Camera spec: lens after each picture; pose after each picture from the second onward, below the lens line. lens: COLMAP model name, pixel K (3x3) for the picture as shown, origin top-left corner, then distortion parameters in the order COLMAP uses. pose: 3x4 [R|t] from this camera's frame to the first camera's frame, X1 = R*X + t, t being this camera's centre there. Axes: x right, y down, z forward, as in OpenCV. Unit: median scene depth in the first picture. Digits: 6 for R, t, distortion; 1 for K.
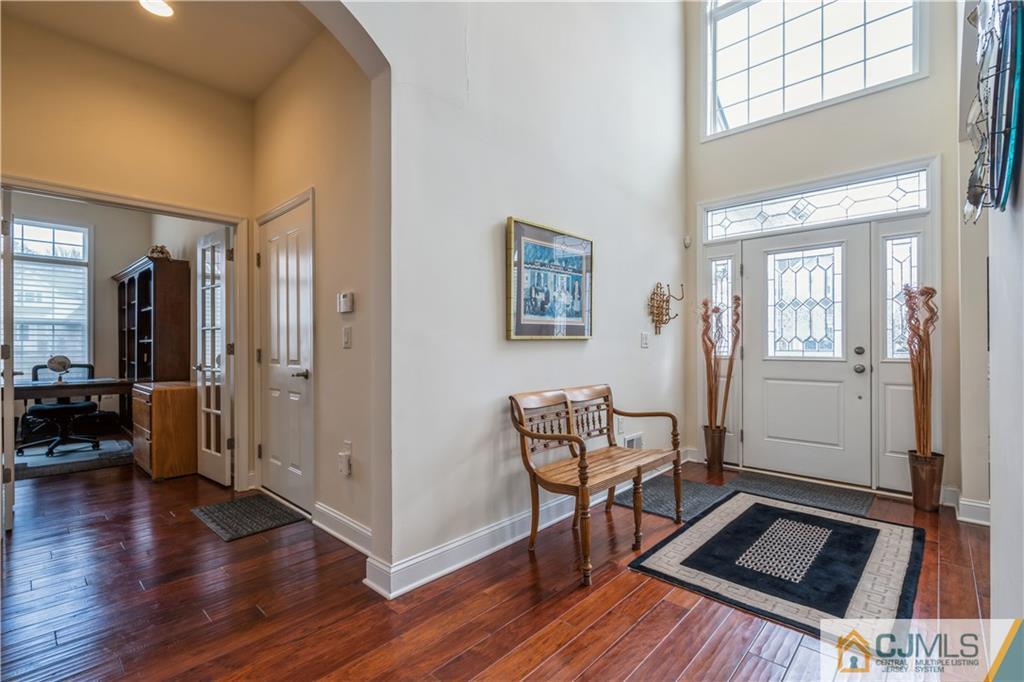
lens RADIAL K [[464.3, 0, 506.7], [0, 464.3, 344.9], [0, 0, 1]] dist [-0.009351, 0.003801]
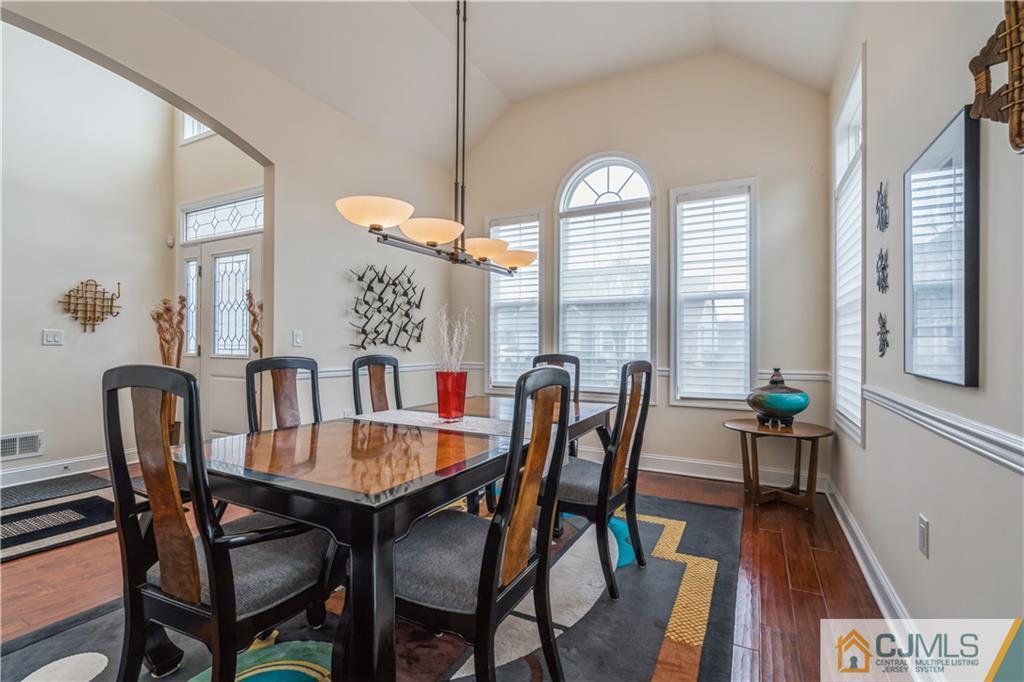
lens RADIAL K [[464.3, 0, 520.8], [0, 464.3, 343.3], [0, 0, 1]] dist [-0.009351, 0.003801]
pose [[0.960226, 0.006989, 0.279138, 1.073169], [-0.005680, 0.999969, -0.005496, -0.000870], [-0.279167, 0.003692, 0.960235, -0.217721]]
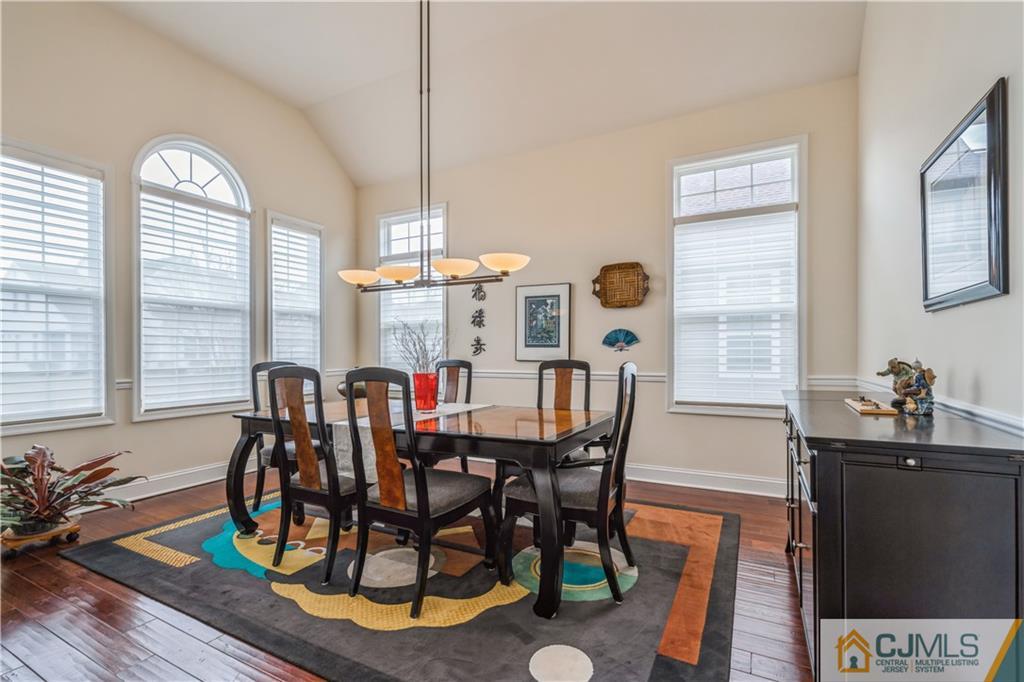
lens RADIAL K [[464.3, 0, 509.8], [0, 464.3, 346.7], [0, 0, 1]] dist [-0.009351, 0.003801]
pose [[-0.258479, 0.014261, 0.965912, 0.360043], [0.004528, 0.999898, -0.013551, -0.000536], [-0.966006, 0.000871, -0.258517, 0.481966]]
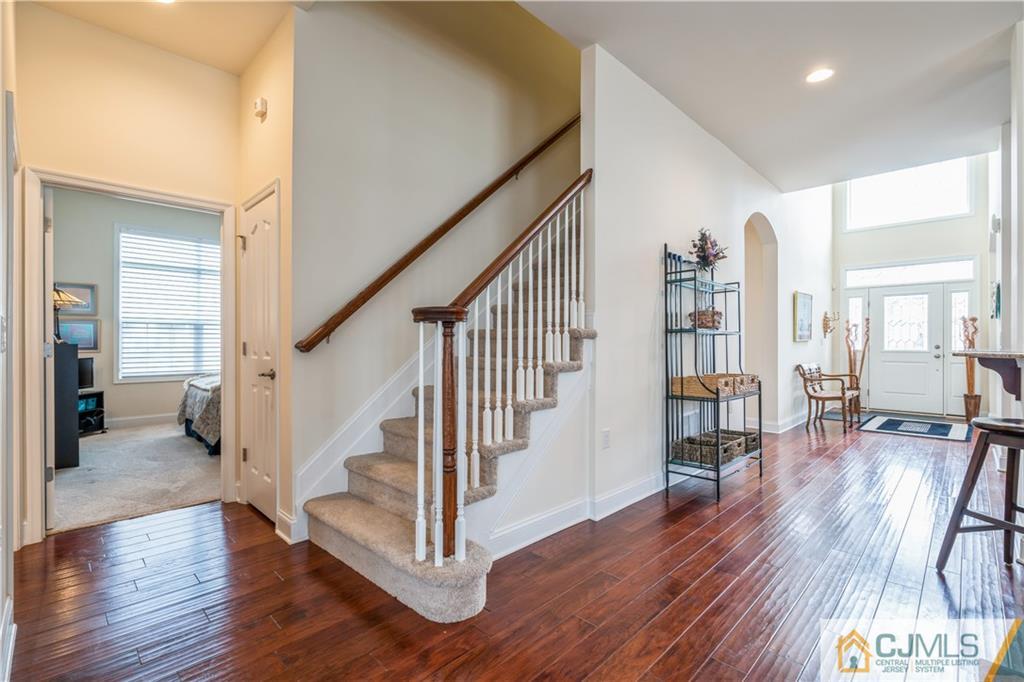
lens RADIAL K [[464.3, 0, 512.5], [0, 464.3, 341.7], [0, 0, 1]] dist [-0.009351, 0.003801]
pose [[0.999386, 0.004977, -0.034692, -1.010439], [-0.005113, 0.999980, -0.003832, 0.006142], [0.034672, 0.004007, 0.999391, -1.065786]]
